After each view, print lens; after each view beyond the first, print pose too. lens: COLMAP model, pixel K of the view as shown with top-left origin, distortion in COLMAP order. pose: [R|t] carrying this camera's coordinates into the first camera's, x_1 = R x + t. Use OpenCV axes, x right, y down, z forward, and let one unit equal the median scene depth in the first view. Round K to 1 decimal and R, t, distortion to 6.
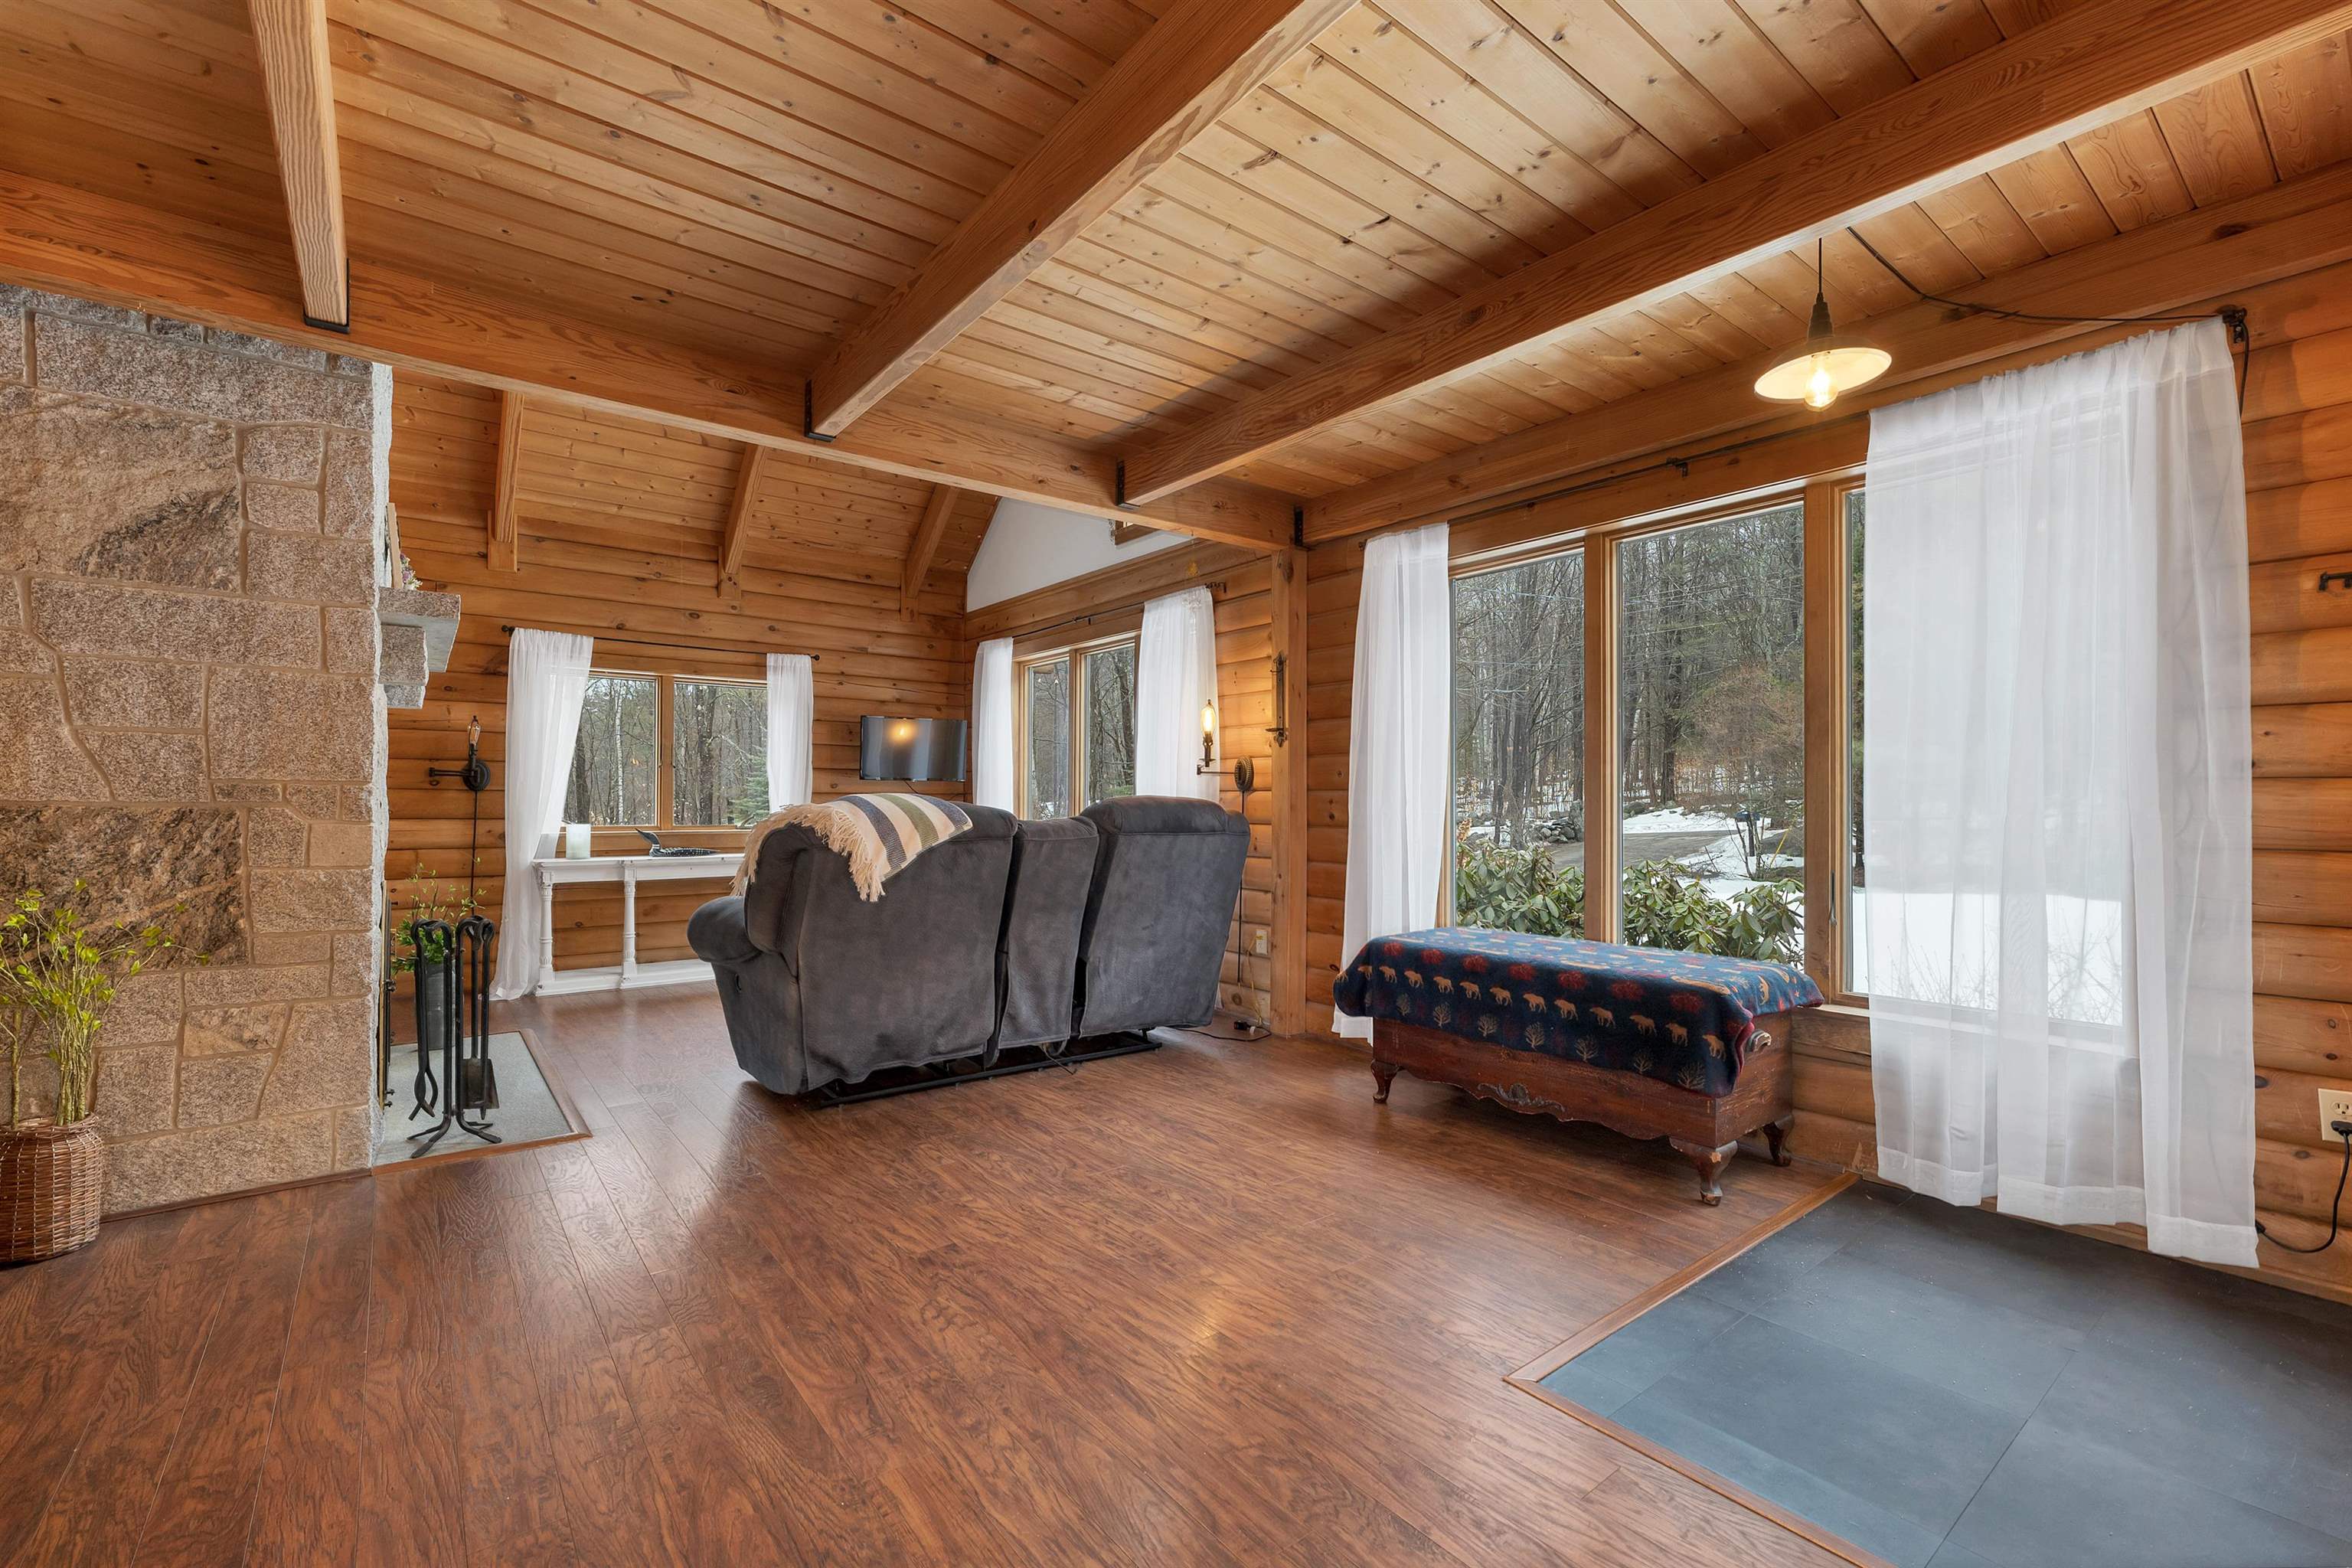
lens RADIAL K [[989.4, 0, 1168.3], [0, 989.4, 799.1], [0, 0, 1]] dist [-0.001578, 0.000078]
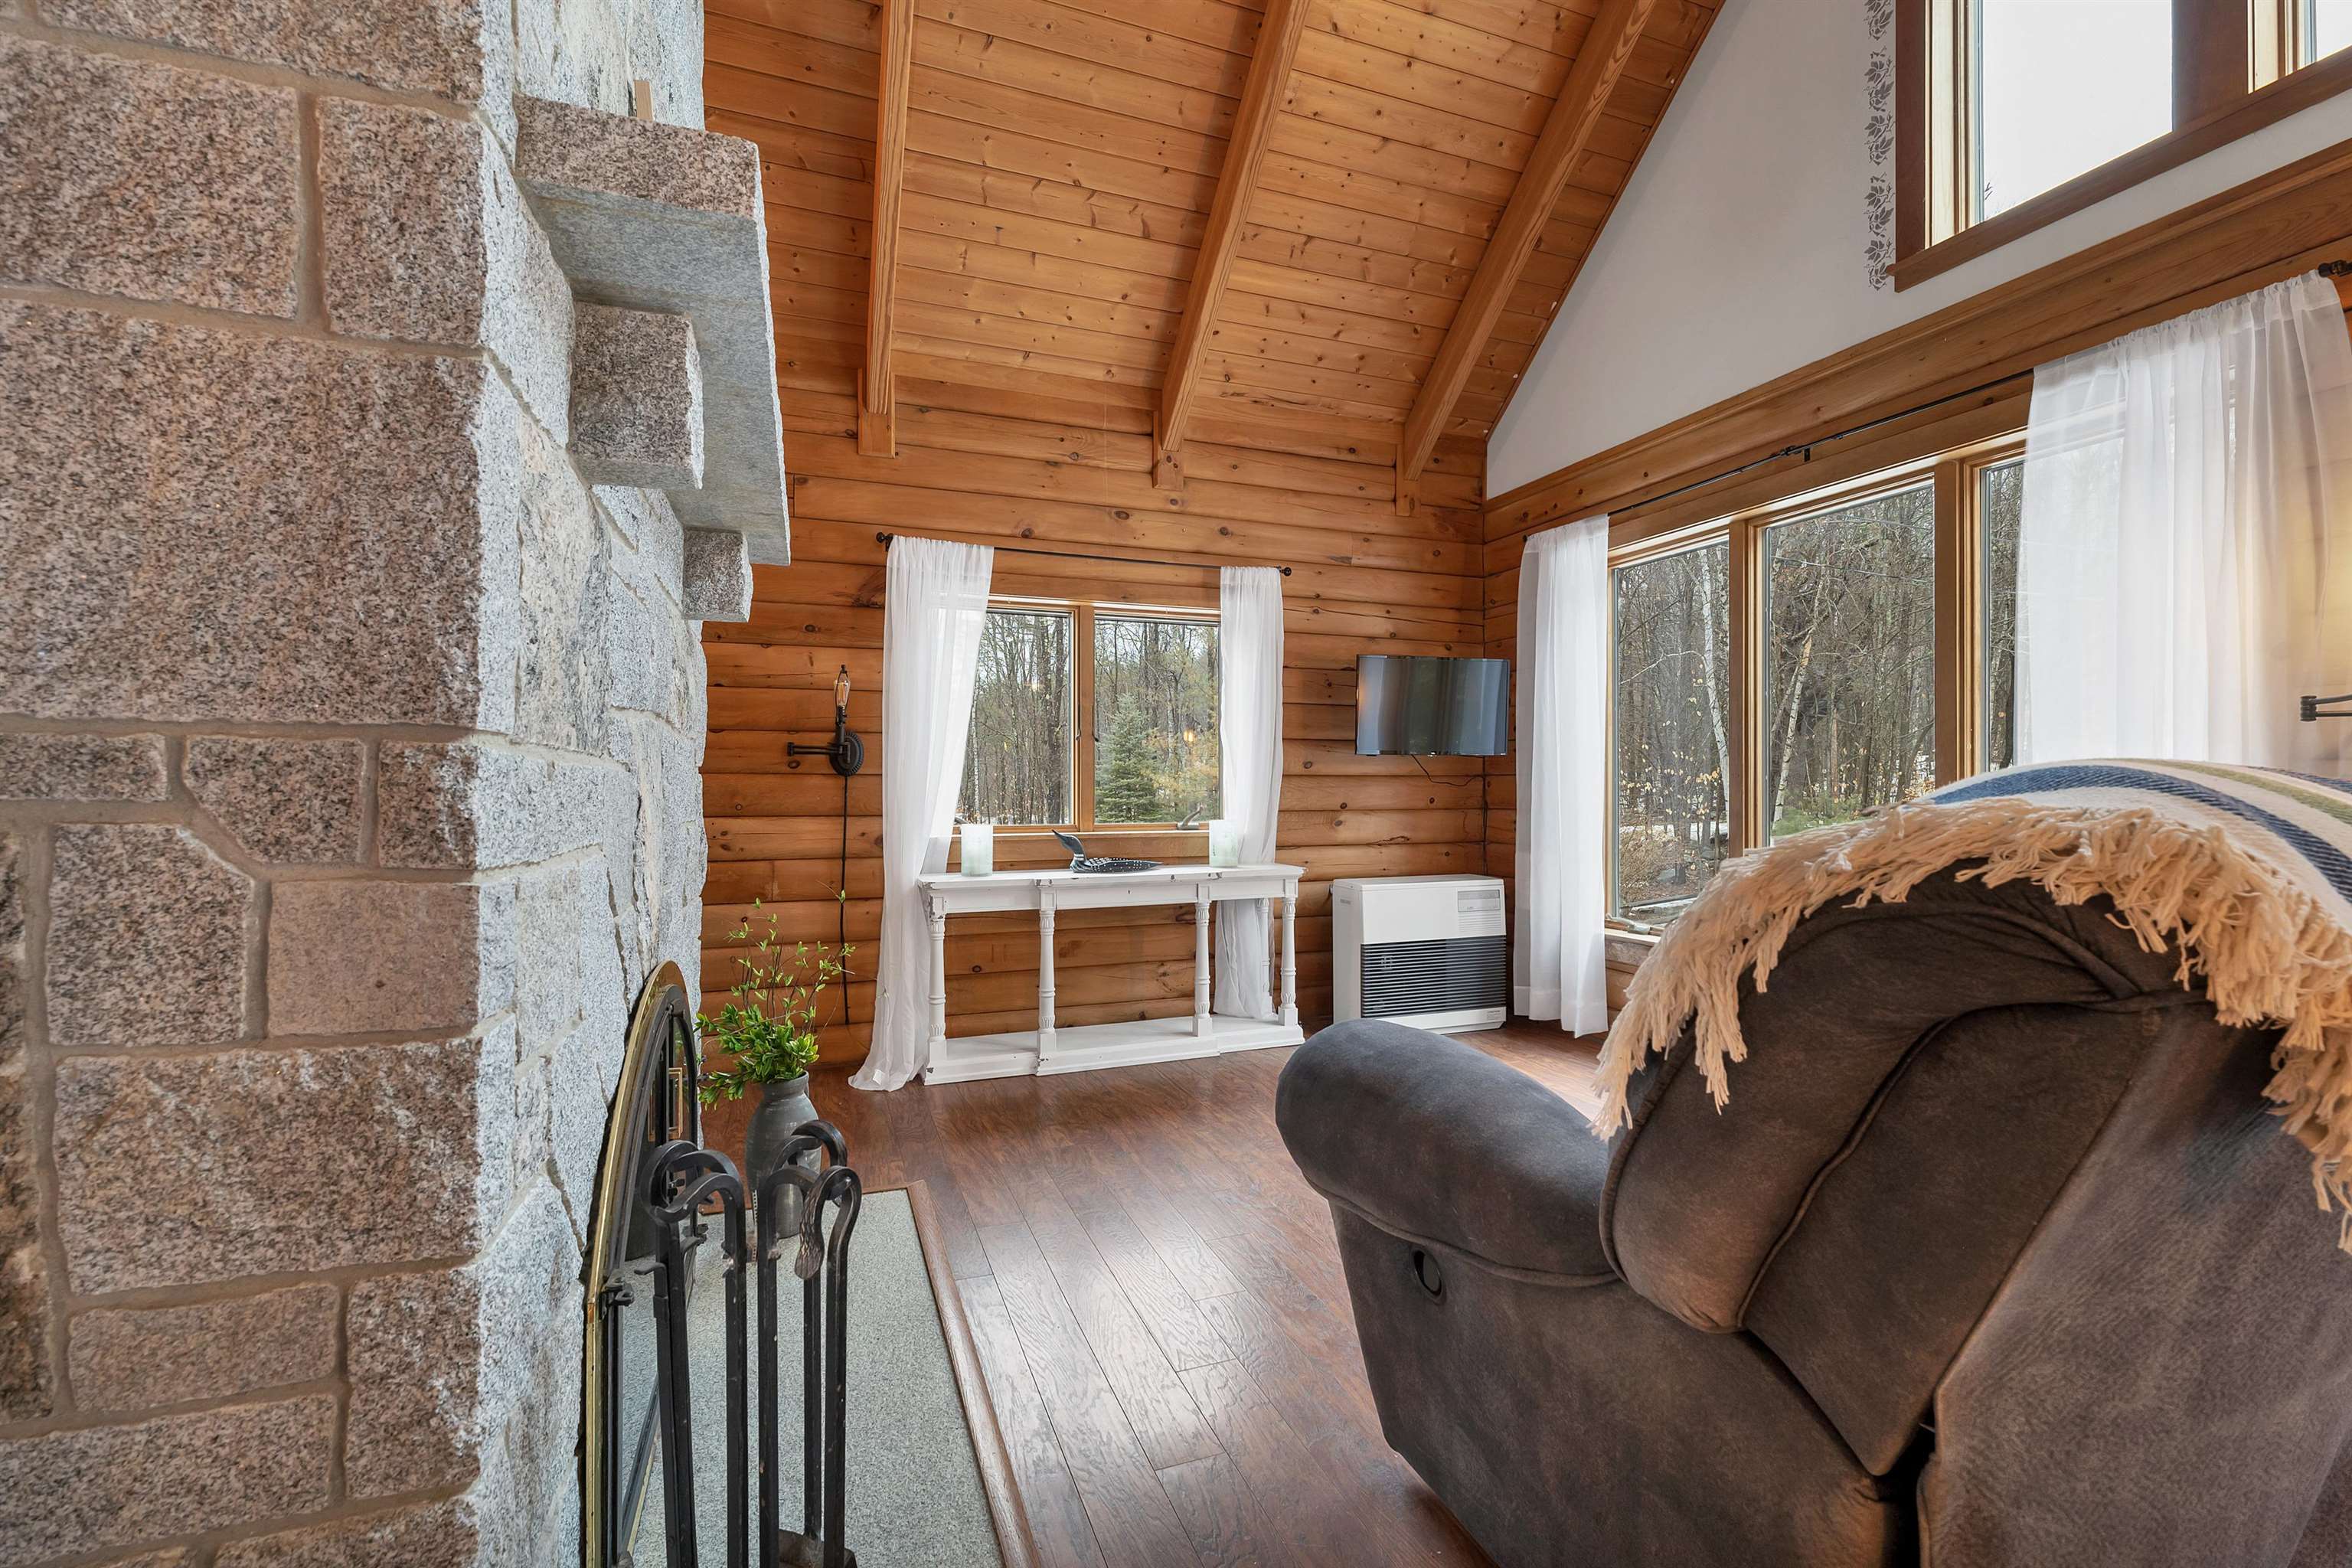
lens RADIAL K [[991.3, 0, 1176.0], [0, 991.3, 784.0], [0, 0, 1]] dist [0.000429, -0.000326]
pose [[0.954744, -0.006811, -0.297352, -0.265867], [0.006763, 0.999976, -0.001190, 0.000036], [0.297353, -0.000875, 0.954767, 0.395066]]
